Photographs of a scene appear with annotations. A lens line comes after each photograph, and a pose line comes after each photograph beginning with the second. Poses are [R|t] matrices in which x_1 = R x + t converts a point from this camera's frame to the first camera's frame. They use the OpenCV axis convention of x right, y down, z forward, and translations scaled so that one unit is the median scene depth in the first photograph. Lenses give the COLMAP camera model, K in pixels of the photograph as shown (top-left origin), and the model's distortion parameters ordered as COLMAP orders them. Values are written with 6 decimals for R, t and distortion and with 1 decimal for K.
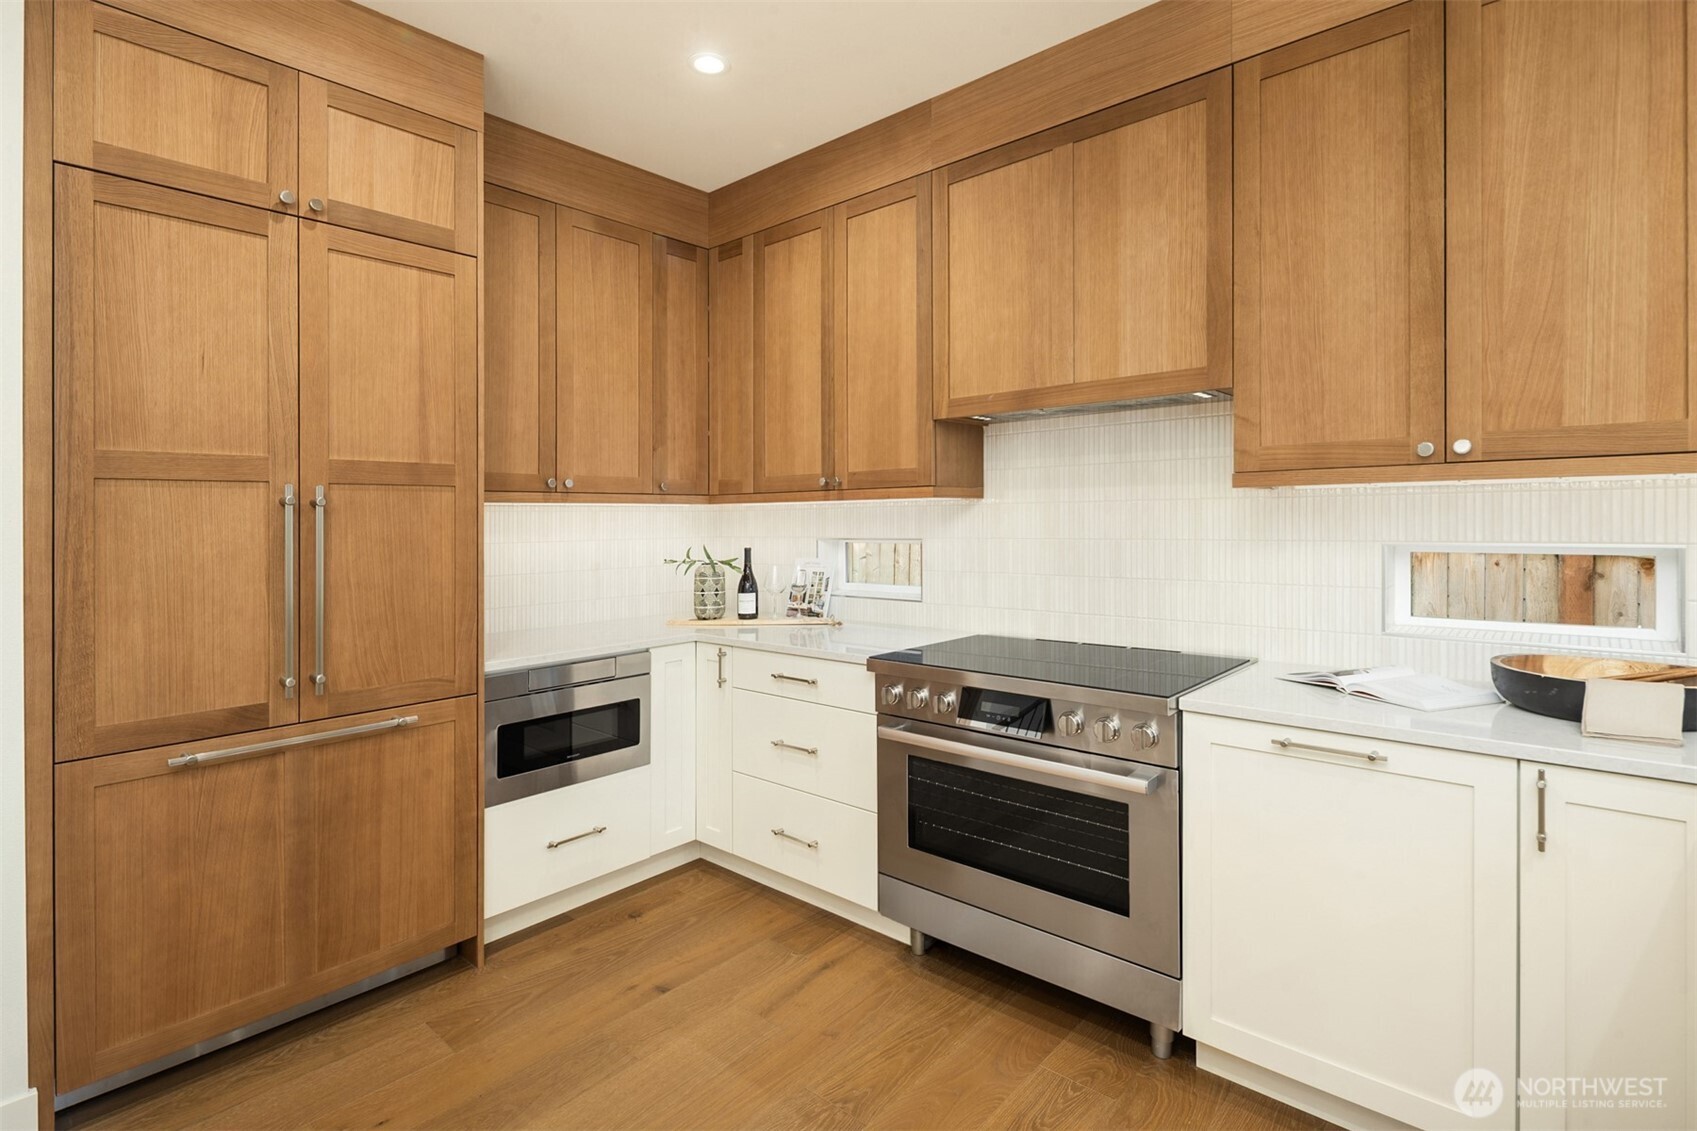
lens RADIAL K [[804.2, 0, 870.6], [0, 804.2, 515.4], [0, 0, 1]] dist [0.000476, -0.001004]
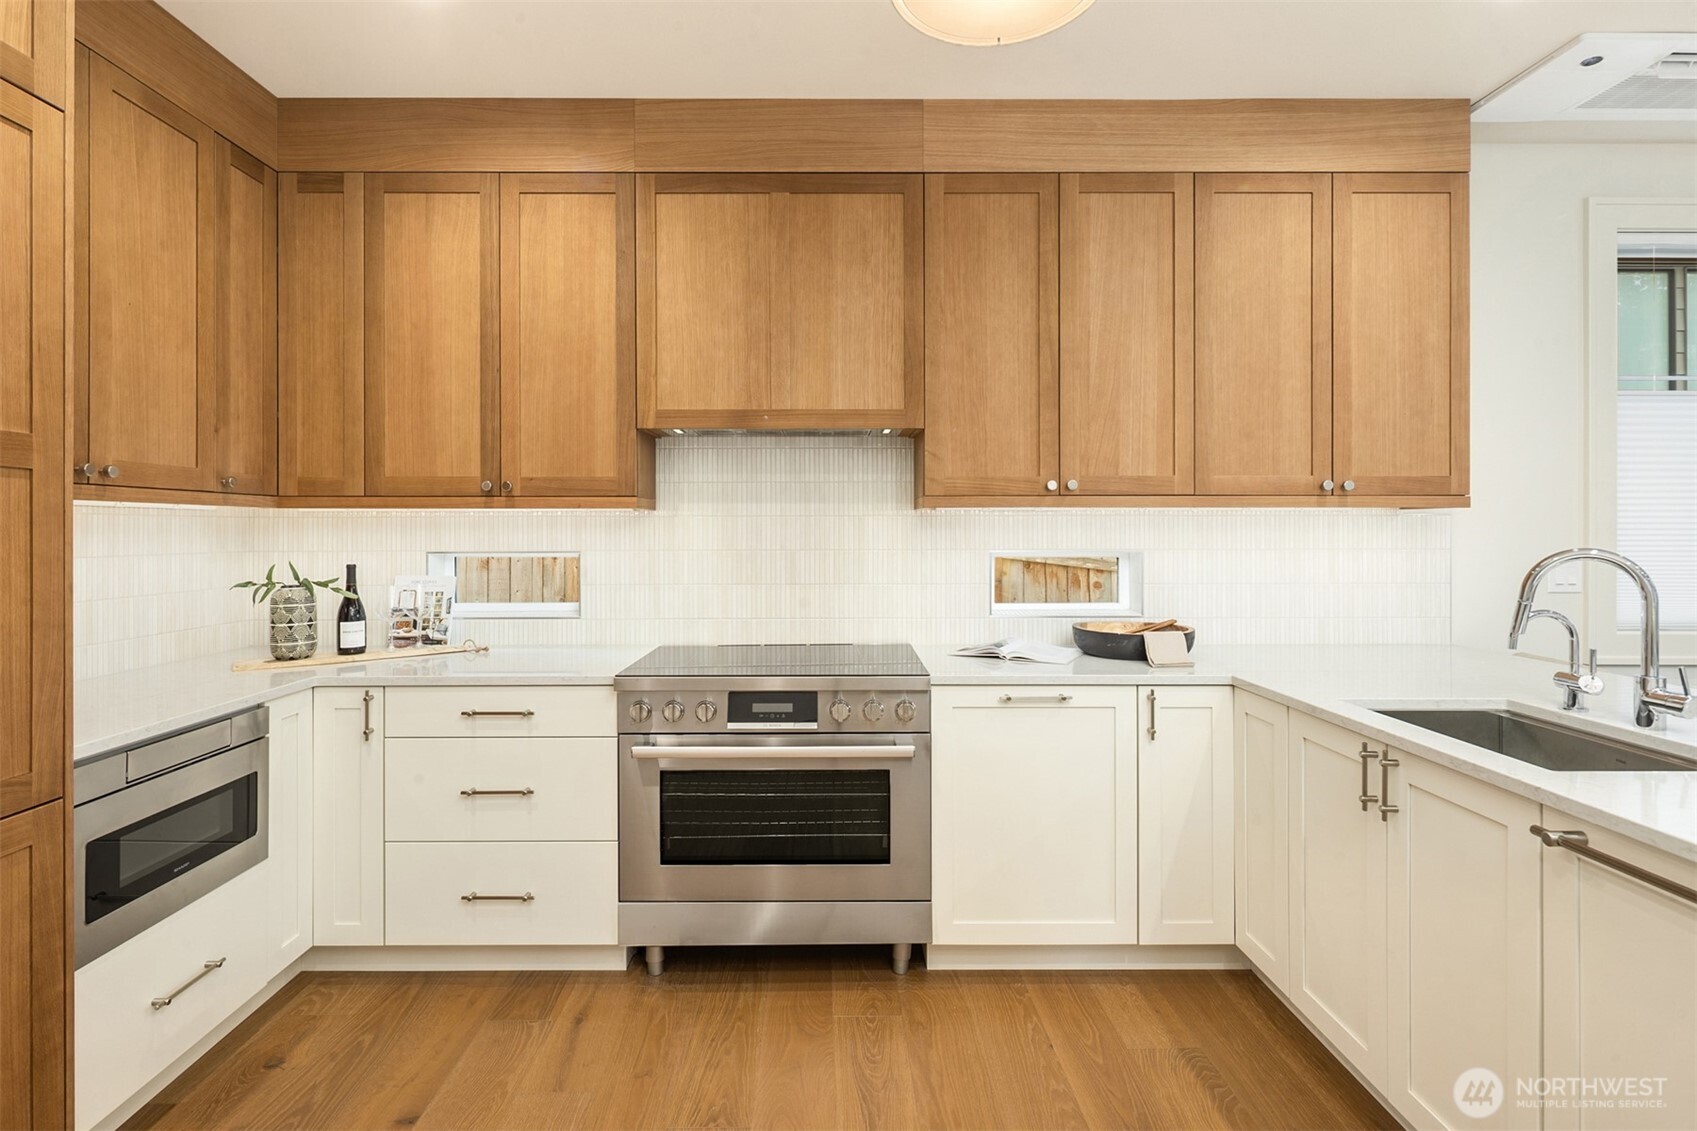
lens RADIAL K [[822.5, 0, 809.7], [0, 822.5, 526.0], [0, 0, 1]] dist [0.001479, -0.000816]
pose [[0.757778, 0.013376, 0.652376, -0.417760], [-0.010479, 0.999910, -0.008329, 0.005424], [-0.652429, -0.000525, 0.757850, 0.108518]]
